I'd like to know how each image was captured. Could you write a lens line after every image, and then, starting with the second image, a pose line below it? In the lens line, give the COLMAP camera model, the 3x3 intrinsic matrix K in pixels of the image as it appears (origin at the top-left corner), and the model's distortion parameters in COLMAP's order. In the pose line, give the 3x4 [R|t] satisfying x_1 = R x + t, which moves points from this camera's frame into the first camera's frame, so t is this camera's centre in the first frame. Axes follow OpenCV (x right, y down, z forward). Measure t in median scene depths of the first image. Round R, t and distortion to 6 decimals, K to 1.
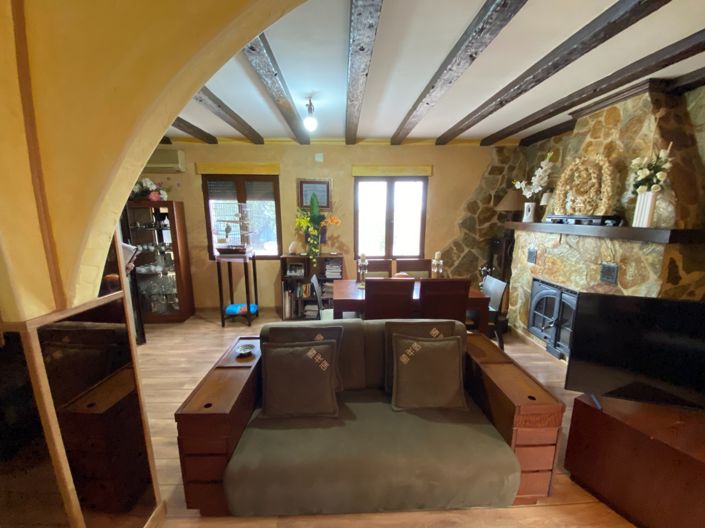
lens RADIAL K [[287.8, 0, 352.5], [0, 287.8, 264.0], [0, 0, 1]] dist [0.046327, -0.034252]
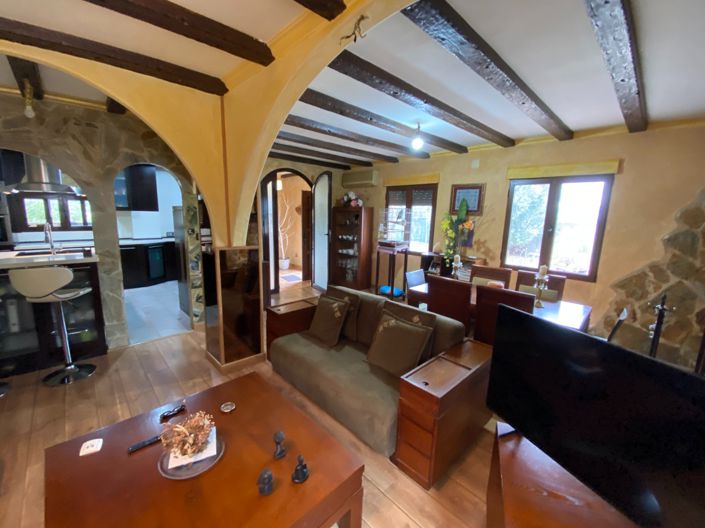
lens RADIAL K [[287.4, 0, 349.6], [0, 287.4, 265.4], [0, 0, 1]] dist [0.023014, -0.021839]
pose [[0.668993, 0.151739, -0.727615, 0.390770], [-0.158055, 0.985592, 0.060217, -0.002221], [0.726269, 0.074719, 0.683337, -0.002248]]
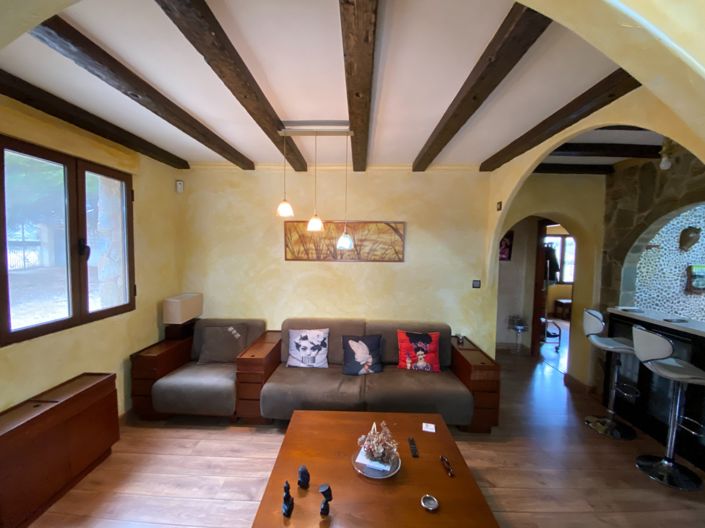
lens RADIAL K [[287.4, 0, 349.6], [0, 287.4, 265.4], [0, 0, 1]] dist [0.023014, -0.021839]
pose [[-0.998329, -0.020406, 0.054063, 0.097039], [-0.007388, 0.972968, 0.230823, -0.090697], [-0.057312, 0.230038, -0.971493, 0.418664]]
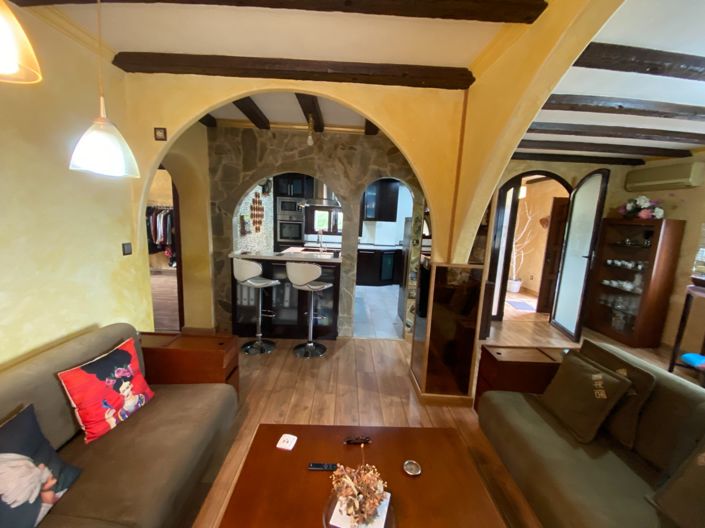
lens RADIAL K [[287.4, 0, 349.6], [0, 287.4, 265.4], [0, 0, 1]] dist [0.023014, -0.021839]
pose [[-0.019927, 0.168287, -0.985537, 0.293246], [-0.217849, 0.961317, 0.168557, -0.009911], [0.975779, 0.218057, 0.017505, 0.043205]]
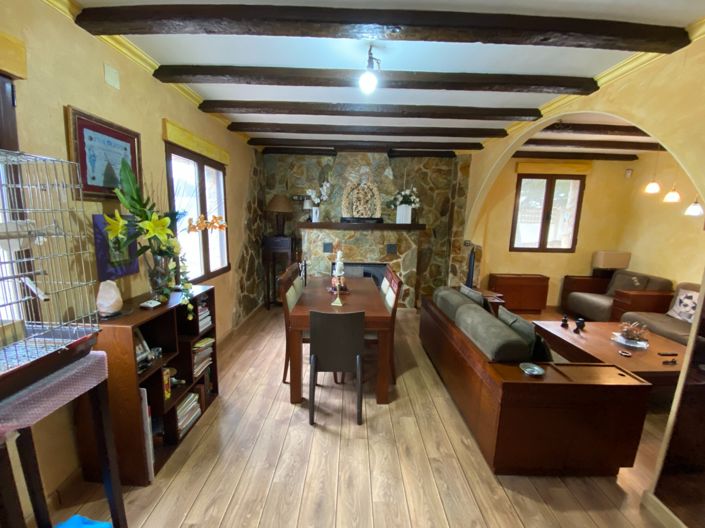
lens RADIAL K [[287.8, 0, 352.5], [0, 287.8, 264.0], [0, 0, 1]] dist [0.046327, -0.034252]
pose [[0.025985, -0.164006, 0.986117, -0.542920], [0.150659, 0.975825, 0.158325, -0.112164], [-0.988244, 0.144453, 0.050066, 0.648839]]
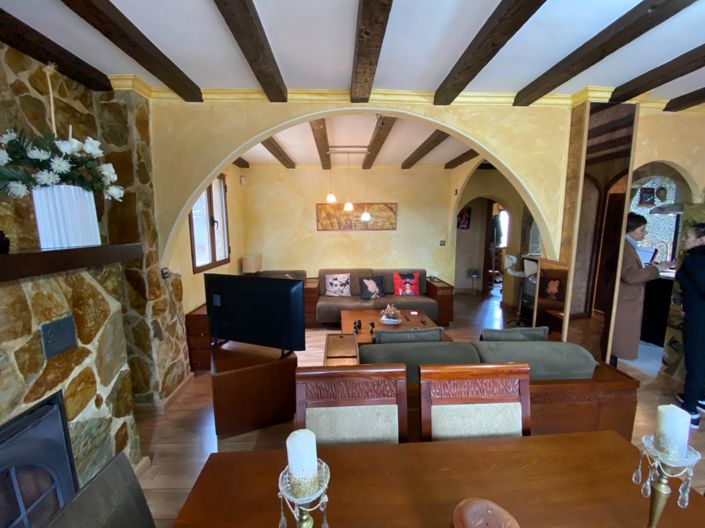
lens RADIAL K [[287.4, 0, 349.6], [0, 287.4, 265.4], [0, 0, 1]] dist [0.023014, -0.021839]
pose [[-0.999913, 0.005312, -0.012067, 0.197722], [0.001406, 0.952994, 0.302985, -0.139983], [0.013110, 0.302942, -0.952919, 0.816374]]
